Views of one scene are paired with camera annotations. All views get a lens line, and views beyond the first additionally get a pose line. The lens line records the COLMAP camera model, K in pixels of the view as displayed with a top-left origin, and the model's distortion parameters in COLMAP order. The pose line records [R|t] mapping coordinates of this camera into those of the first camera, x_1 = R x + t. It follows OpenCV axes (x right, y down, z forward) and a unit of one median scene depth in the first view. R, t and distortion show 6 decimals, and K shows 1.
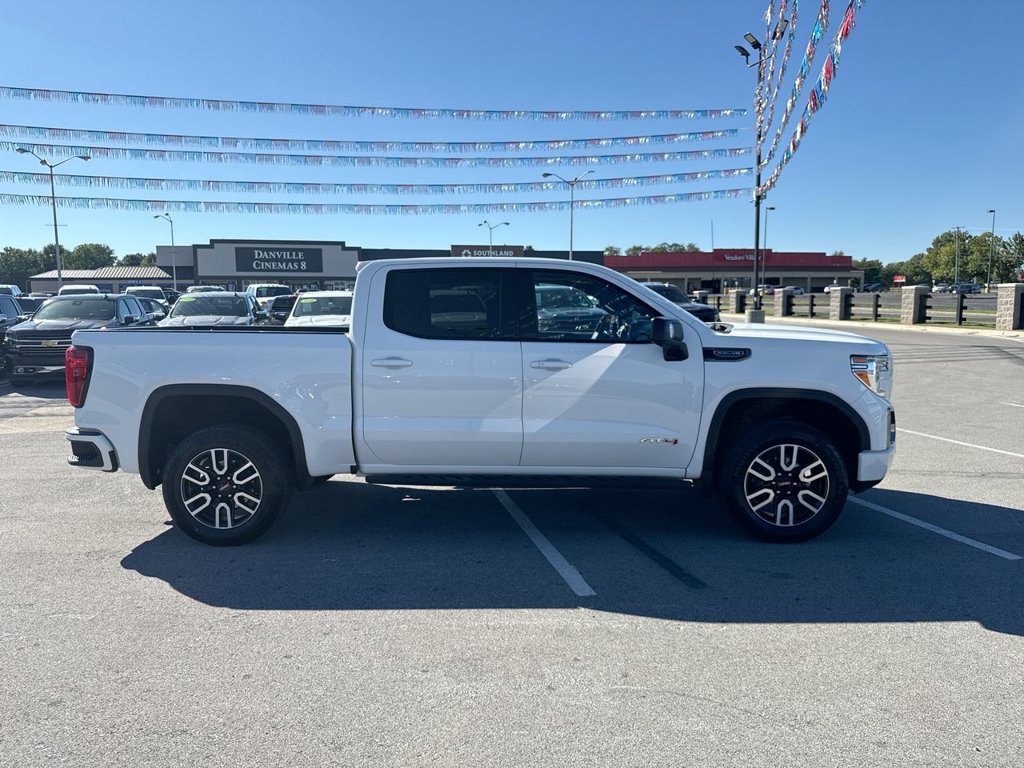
lens RADIAL K [[726.2, 0, 502.1], [0, 726.2, 386.9], [0, 0, 1]] dist [0.055188, -0.075606]
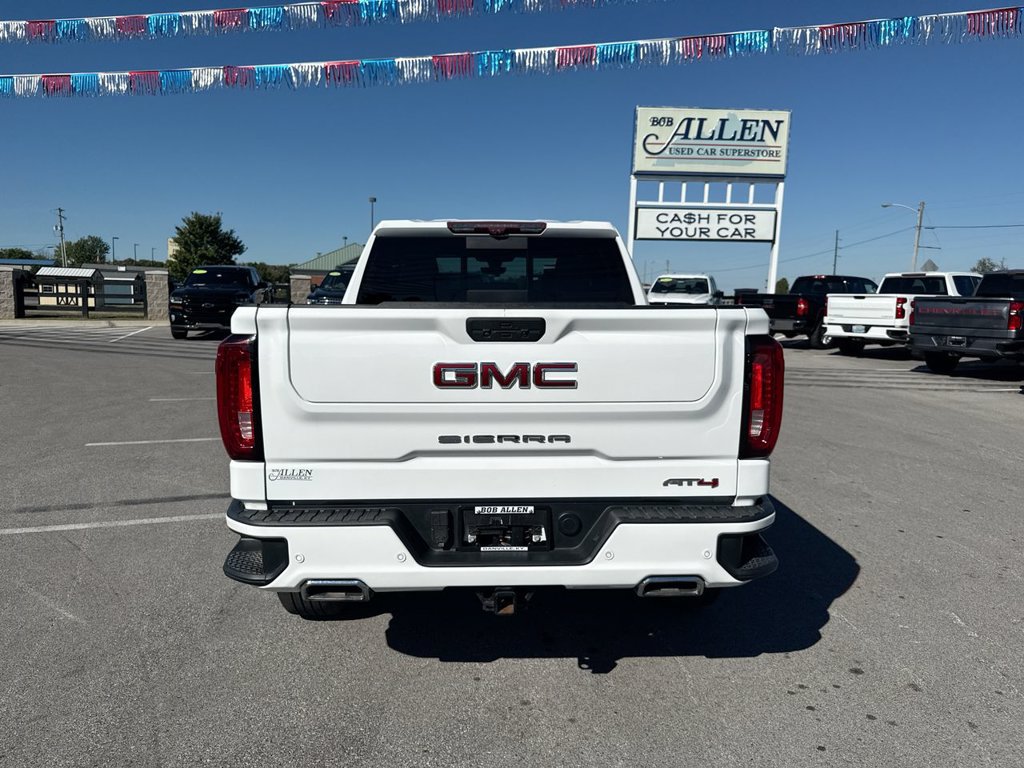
lens RADIAL K [[726.2, 0, 512.5], [0, 726.2, 386.5], [0, 0, 1]] dist [0.055188, -0.075606]
pose [[-0.072666, -0.115463, 0.990650, -1.074420], [0.100150, 0.987411, 0.122432, -0.100226], [-0.992315, 0.108110, -0.060188, 1.209684]]
